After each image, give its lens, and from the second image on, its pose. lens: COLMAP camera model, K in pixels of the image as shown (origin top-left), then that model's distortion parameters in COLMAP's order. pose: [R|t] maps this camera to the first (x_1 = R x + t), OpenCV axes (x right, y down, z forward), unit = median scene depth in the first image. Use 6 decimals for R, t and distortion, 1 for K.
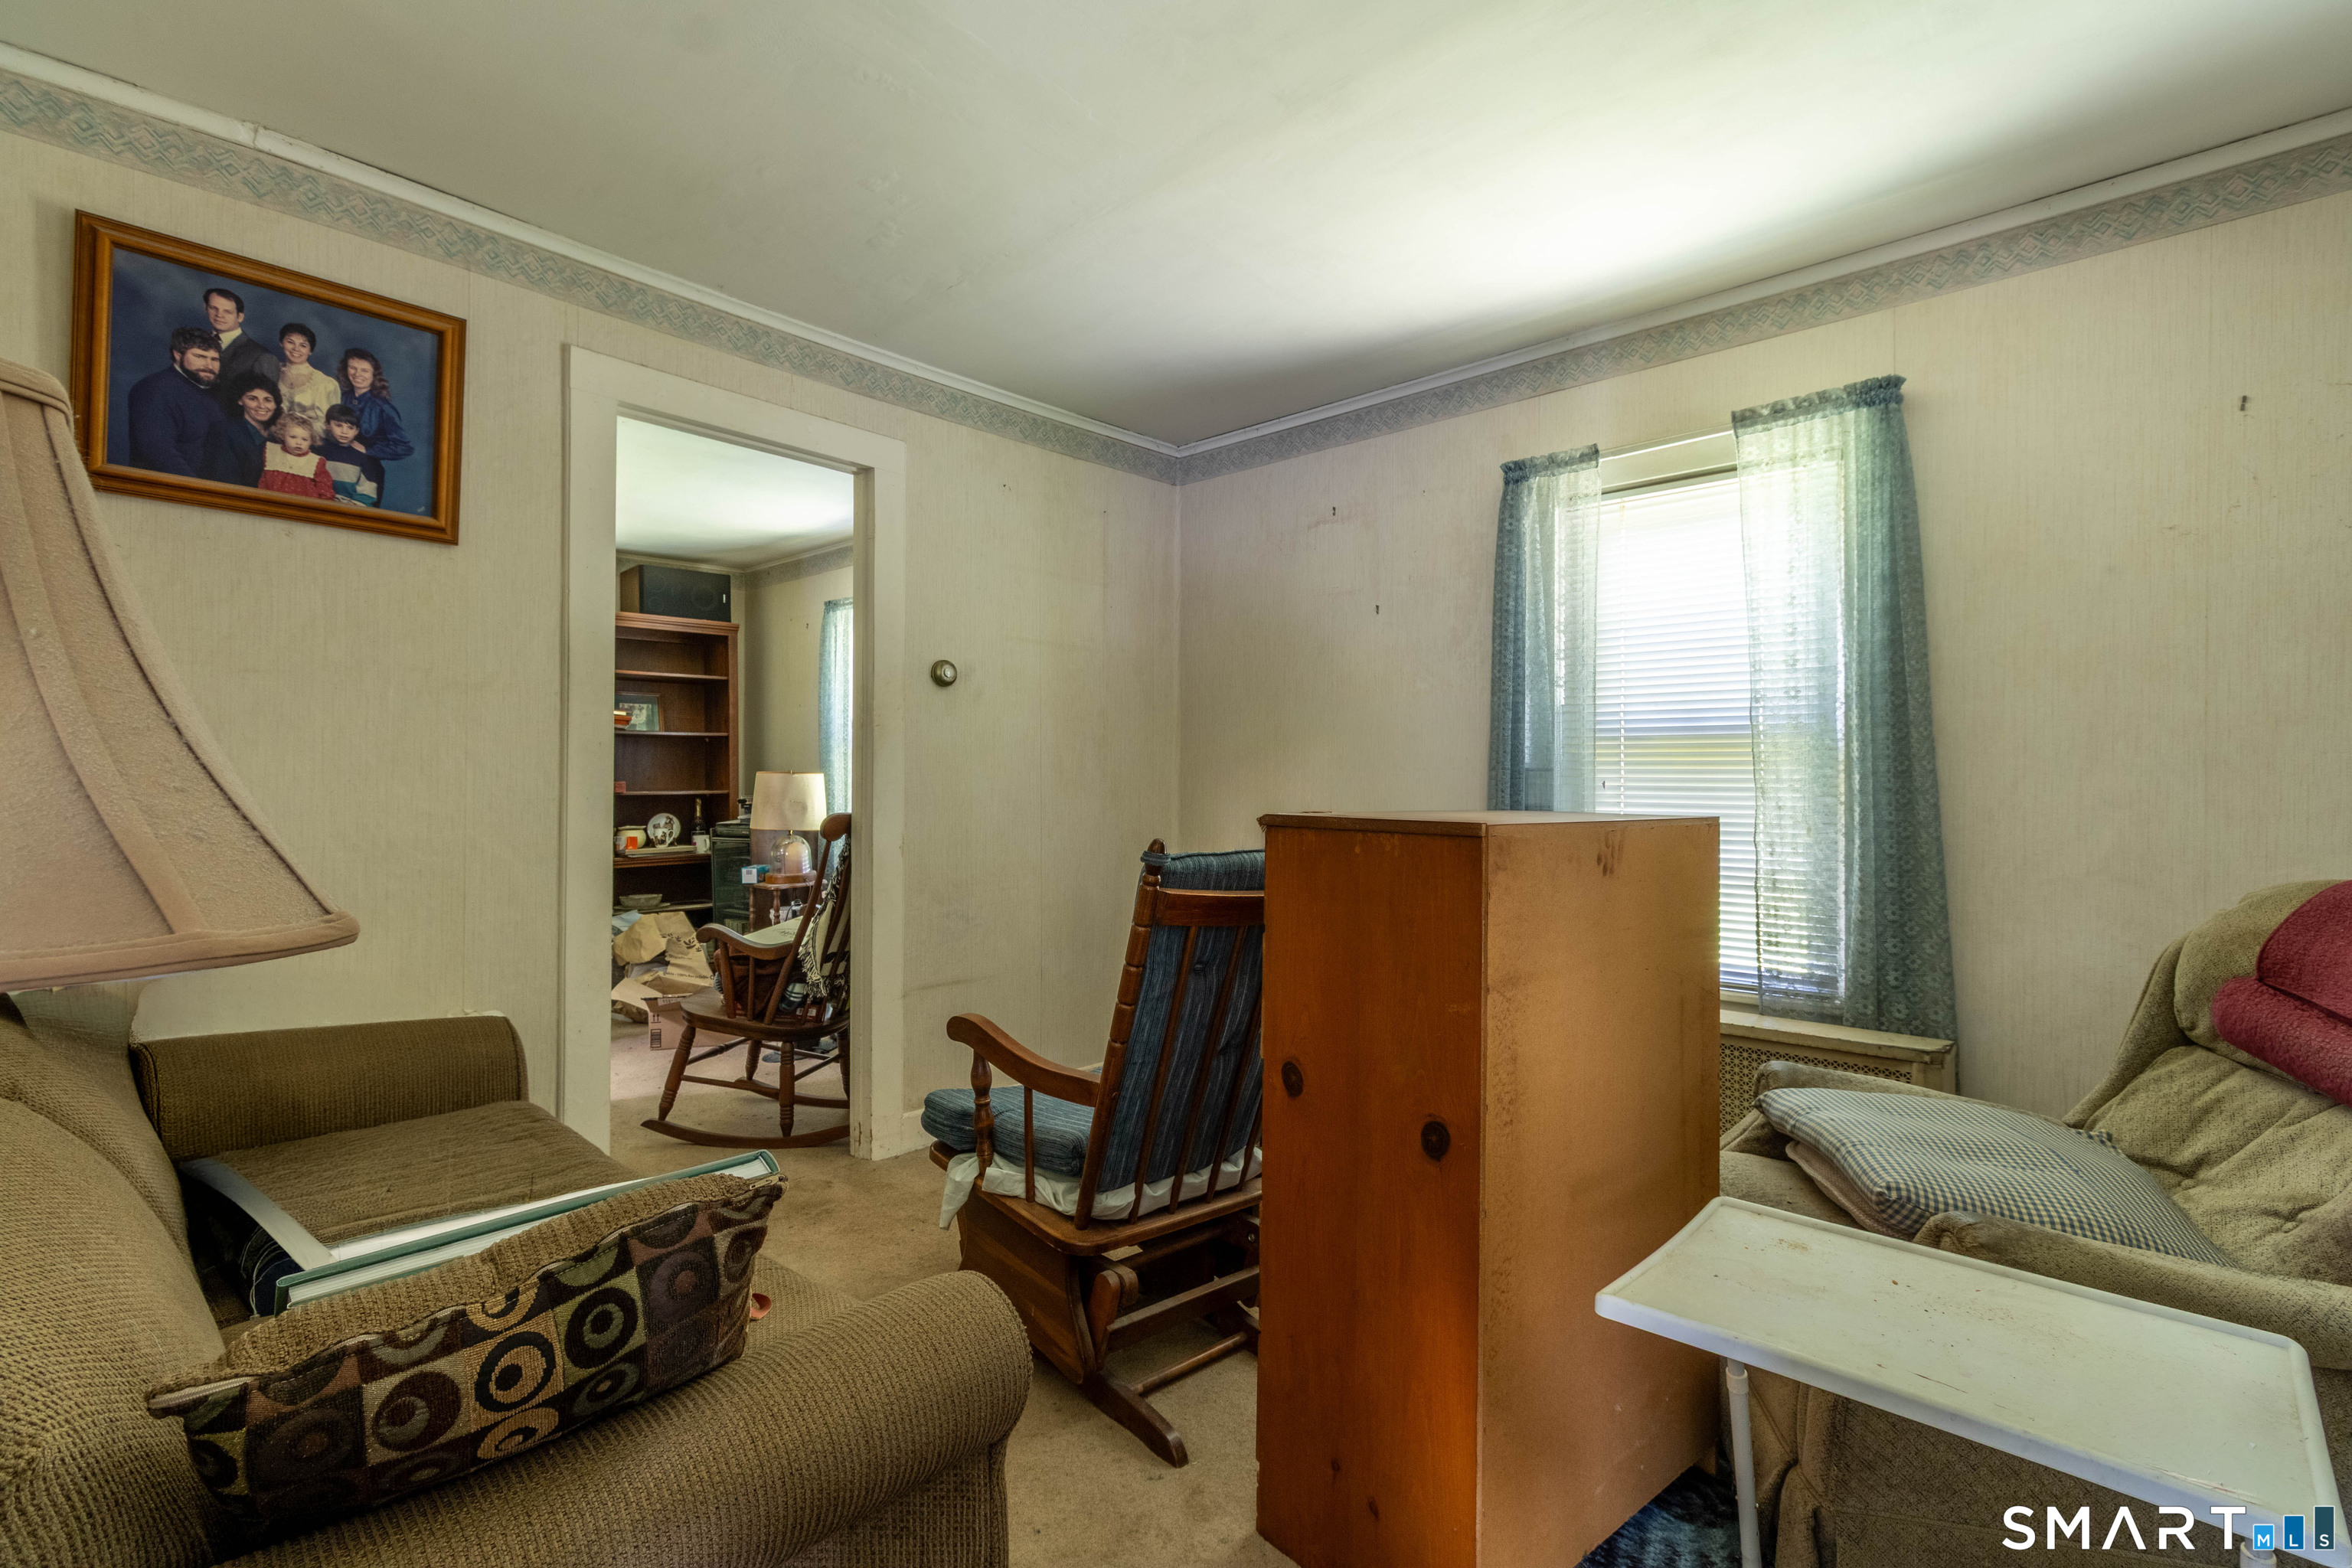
lens RADIAL K [[1059.2, 0, 1174.4], [0, 1059.2, 778.5], [0, 0, 1]] dist [0.006018, 0.000571]
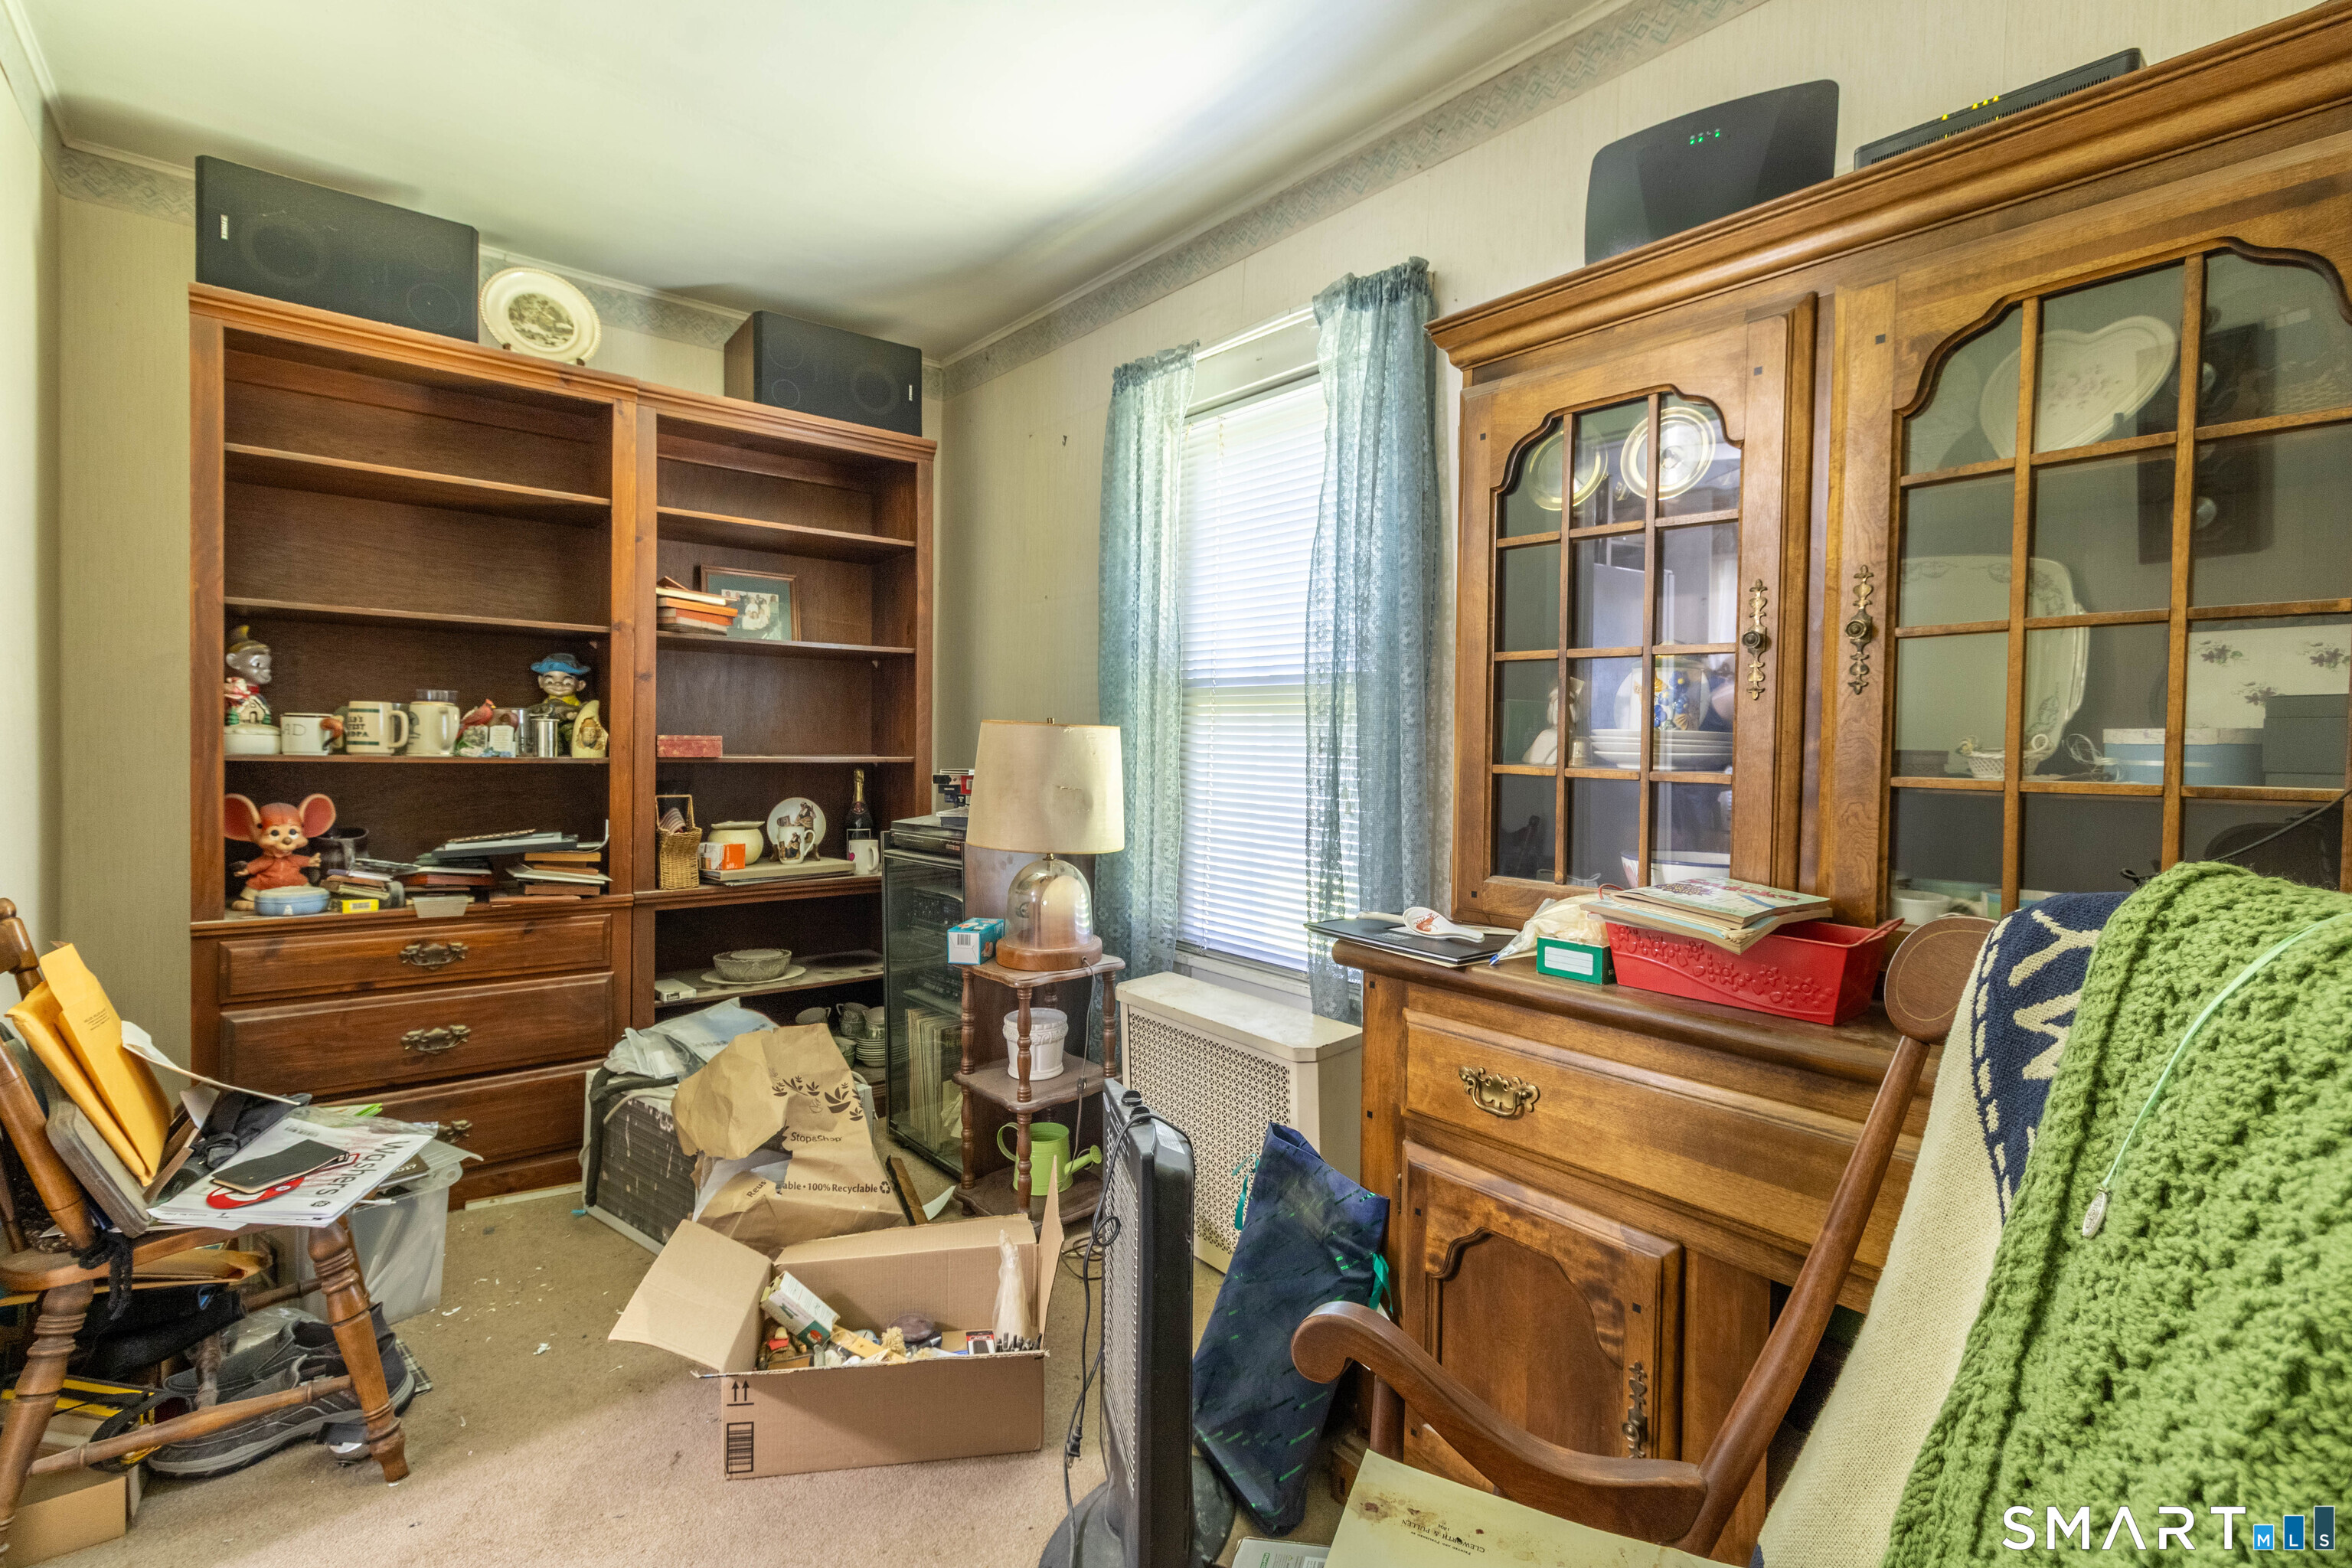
lens RADIAL K [[1059.2, 0, 1180.9], [0, 1059.2, 772.0], [0, 0, 1]] dist [0.006018, 0.000571]
pose [[0.991520, 0.020853, -0.128273, -0.231768], [-0.017372, 0.999451, 0.028200, 0.002060], [0.128791, -0.025732, 0.991338, 0.518256]]
